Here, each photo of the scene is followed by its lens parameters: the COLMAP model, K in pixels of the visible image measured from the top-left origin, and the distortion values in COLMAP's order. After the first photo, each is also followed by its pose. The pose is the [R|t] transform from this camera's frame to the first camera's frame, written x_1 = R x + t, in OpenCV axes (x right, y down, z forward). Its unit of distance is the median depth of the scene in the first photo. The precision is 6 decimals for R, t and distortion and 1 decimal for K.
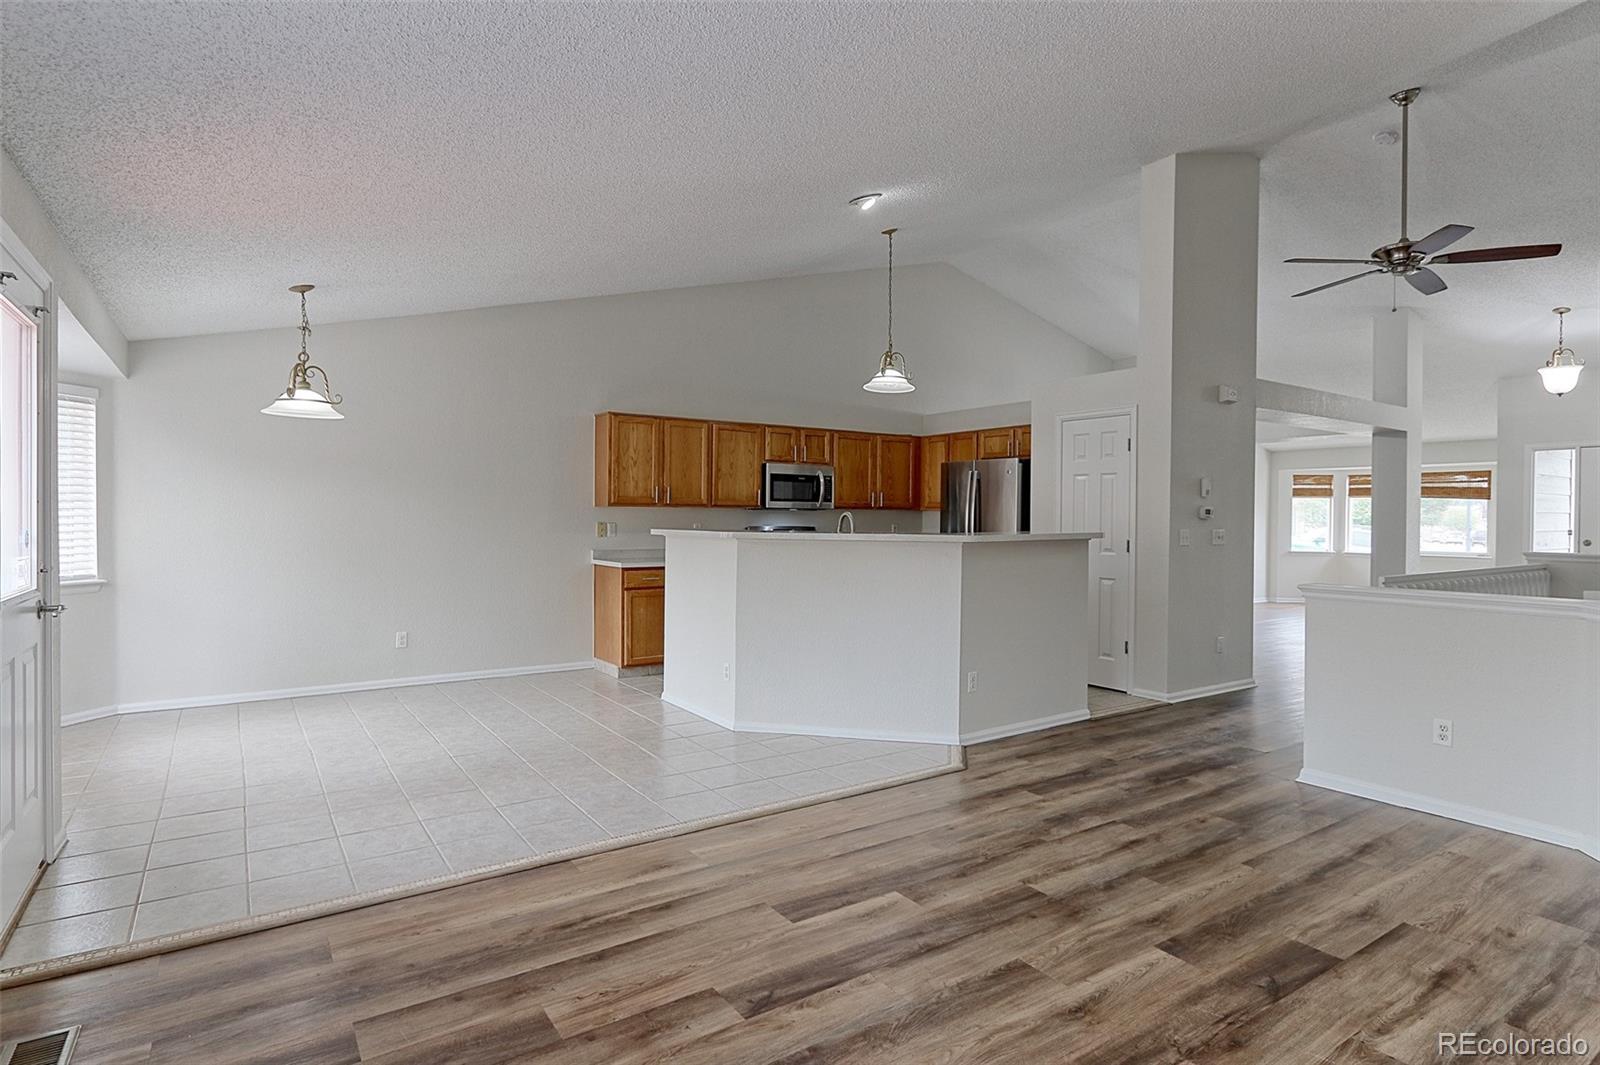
lens RADIAL K [[822.8, 0, 808.1], [0, 822.8, 522.1], [0, 0, 1]] dist [-0.008738, 0.004929]
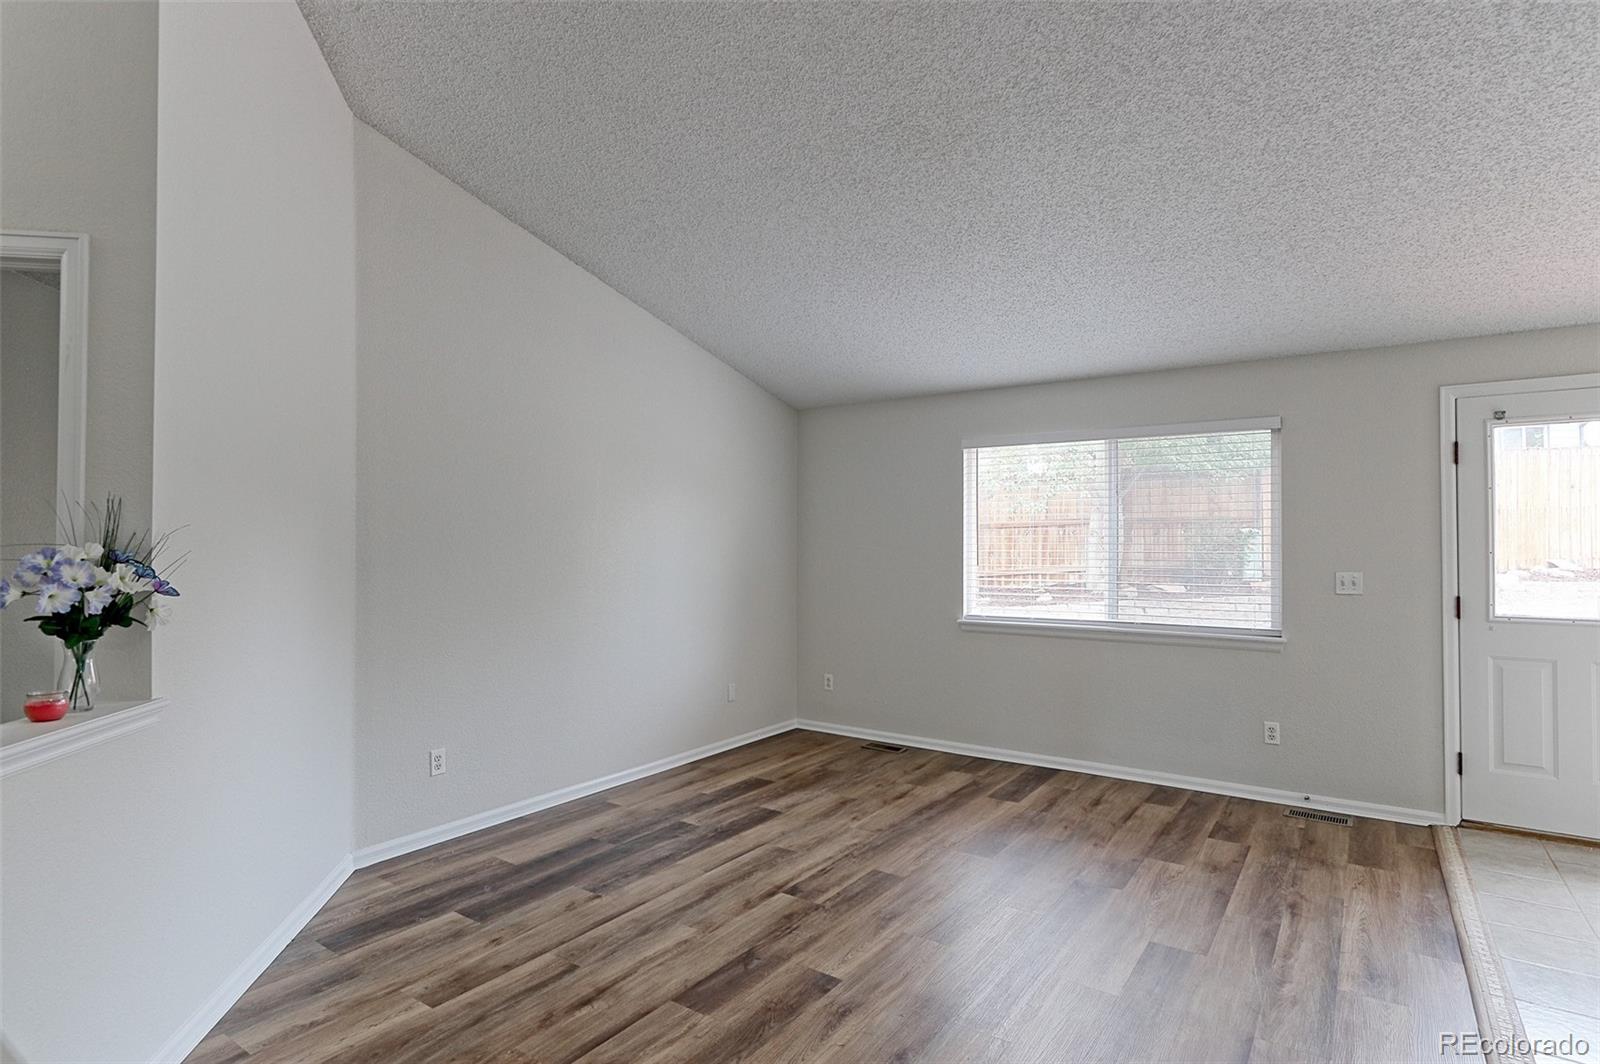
lens RADIAL K [[835.4, 0, 793.9], [0, 835.4, 536.7], [0, 0, 1]] dist [-0.021499, 0.002107]
pose [[-0.932865, -0.012903, -0.359995, 0.805572], [-0.012689, 0.999915, -0.002958, -0.032458], [0.360002, 0.001809, -0.932950, 1.823773]]
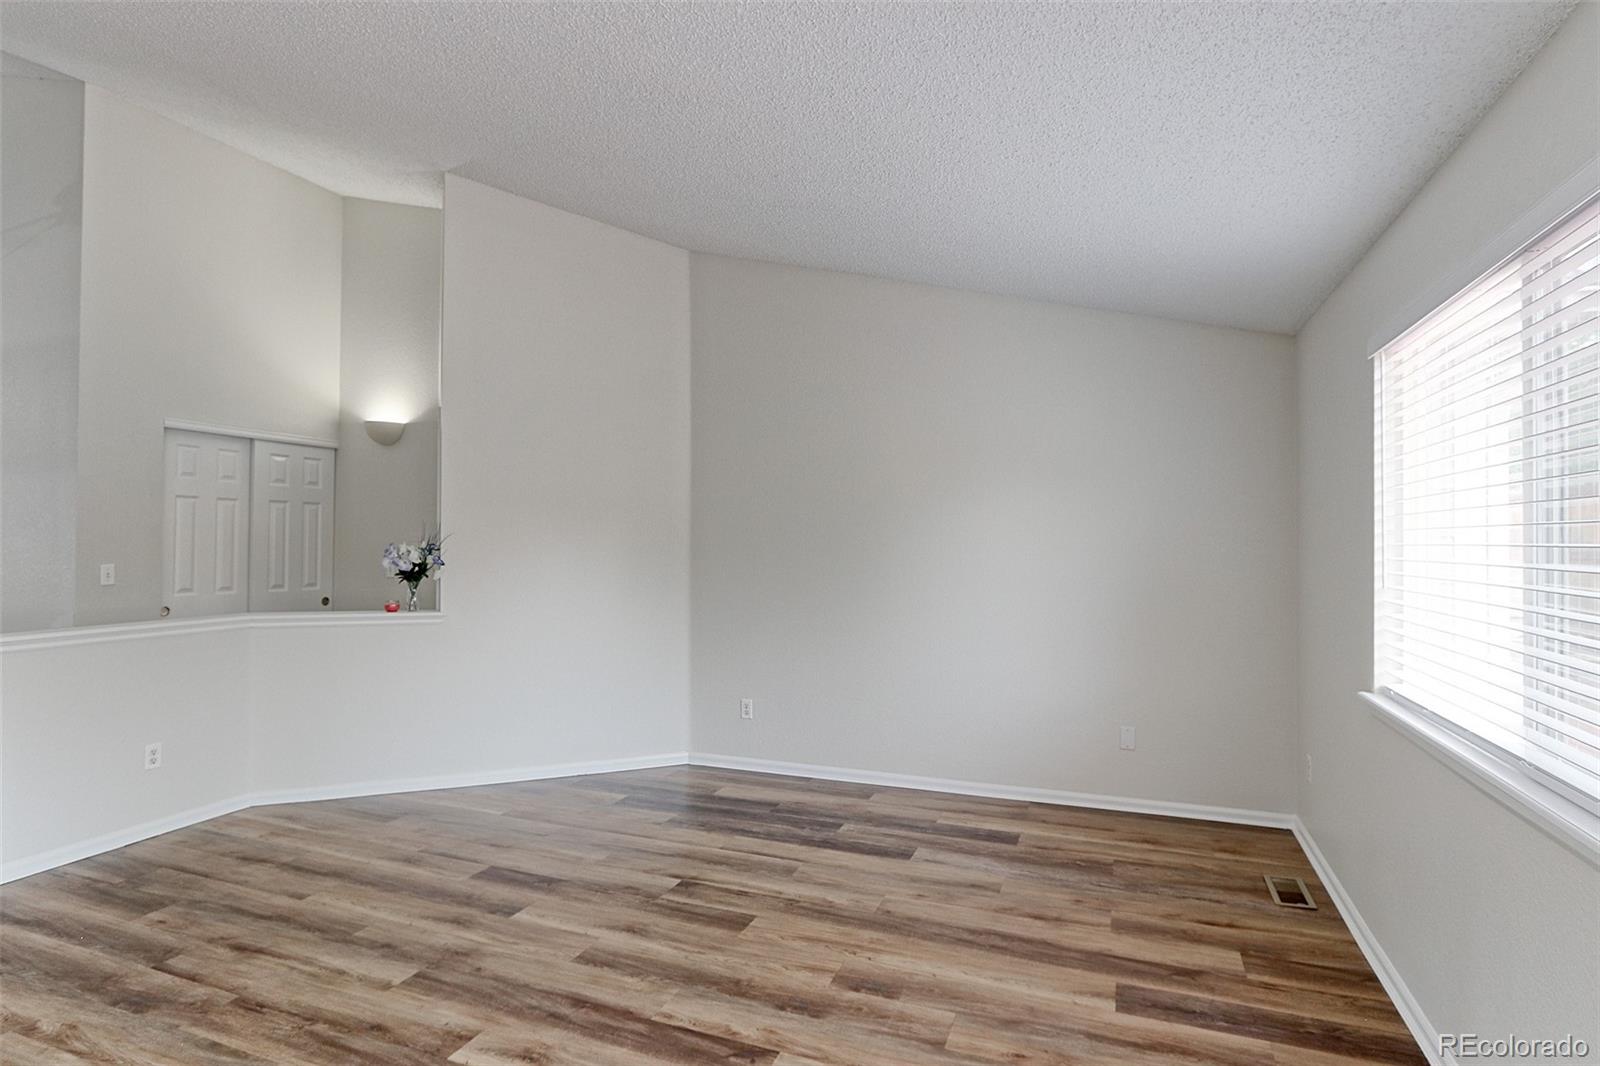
lens RADIAL K [[835.4, 0, 790.1], [0, 835.4, 532.6], [0, 0, 1]] dist [-0.021499, 0.002107]
pose [[-0.558221, 0.000462, 0.829692, -0.755818], [-0.000837, 0.999999, -0.001120, -0.039039], [-0.829692, -0.001320, -0.558220, 1.249581]]
